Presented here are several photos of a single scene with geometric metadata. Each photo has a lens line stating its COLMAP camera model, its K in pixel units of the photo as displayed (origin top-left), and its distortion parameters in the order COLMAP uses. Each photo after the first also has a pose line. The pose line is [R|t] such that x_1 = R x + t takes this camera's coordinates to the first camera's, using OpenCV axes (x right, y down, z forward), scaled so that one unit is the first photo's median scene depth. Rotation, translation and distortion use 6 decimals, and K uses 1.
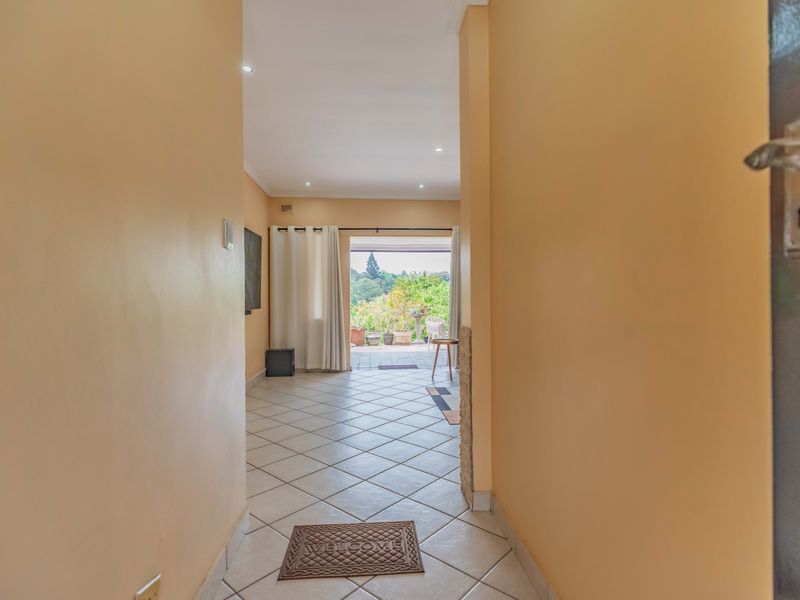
lens RADIAL K [[411.2, 0, 389.2], [0, 411.2, 299.0], [0, 0, 1]] dist [0.000487, 0.002297]
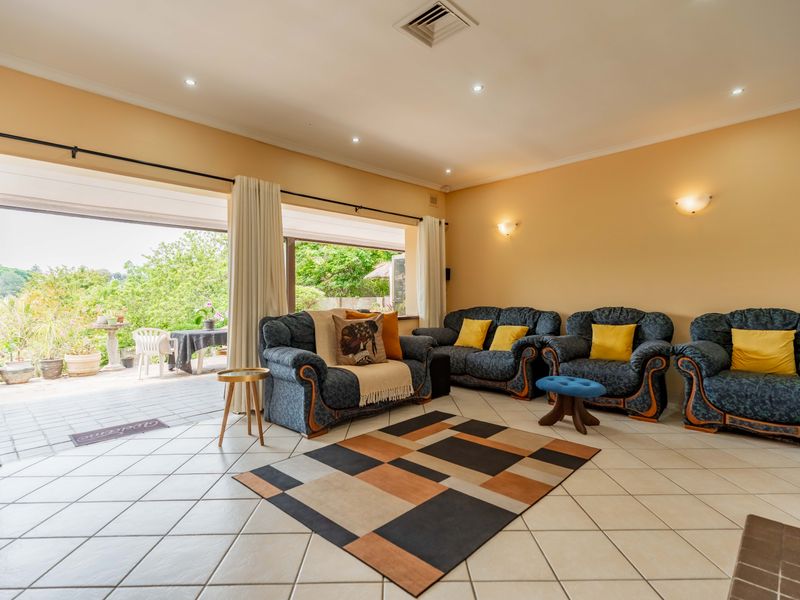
lens RADIAL K [[411.2, 0, 389.2], [0, 411.2, 299.0], [0, 0, 1]] dist [0.000487, 0.002297]
pose [[0.731131, 0.007184, 0.682200, -0.051615], [0.000247, 0.999942, -0.010795, 0.004150], [-0.682237, 0.008061, 0.731086, 0.243327]]
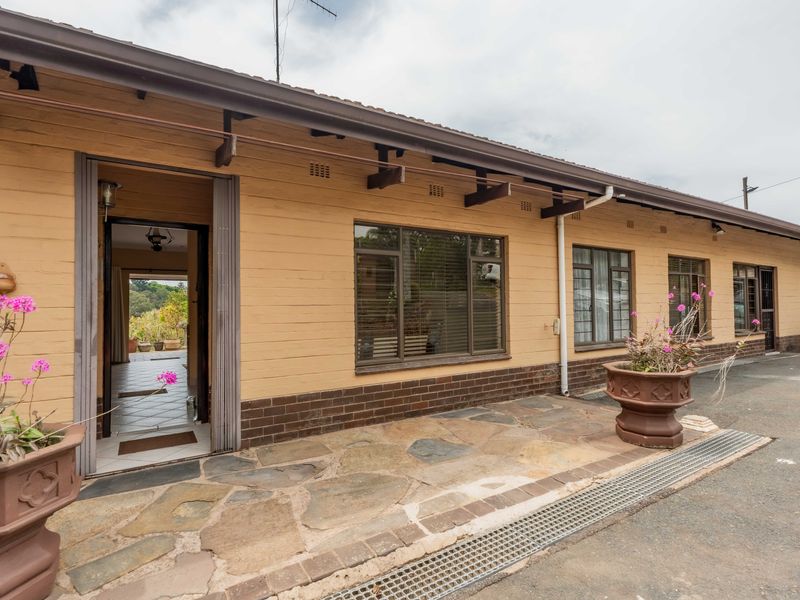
lens RADIAL K [[411.2, 0, 389.2], [0, 411.2, 299.0], [0, 0, 1]] dist [0.000487, 0.002297]
pose [[0.875052, 0.009322, 0.483939, 0.004193], [0.007354, 0.999443, -0.032549, 0.000394], [-0.483973, 0.032041, 0.874496, -0.425983]]
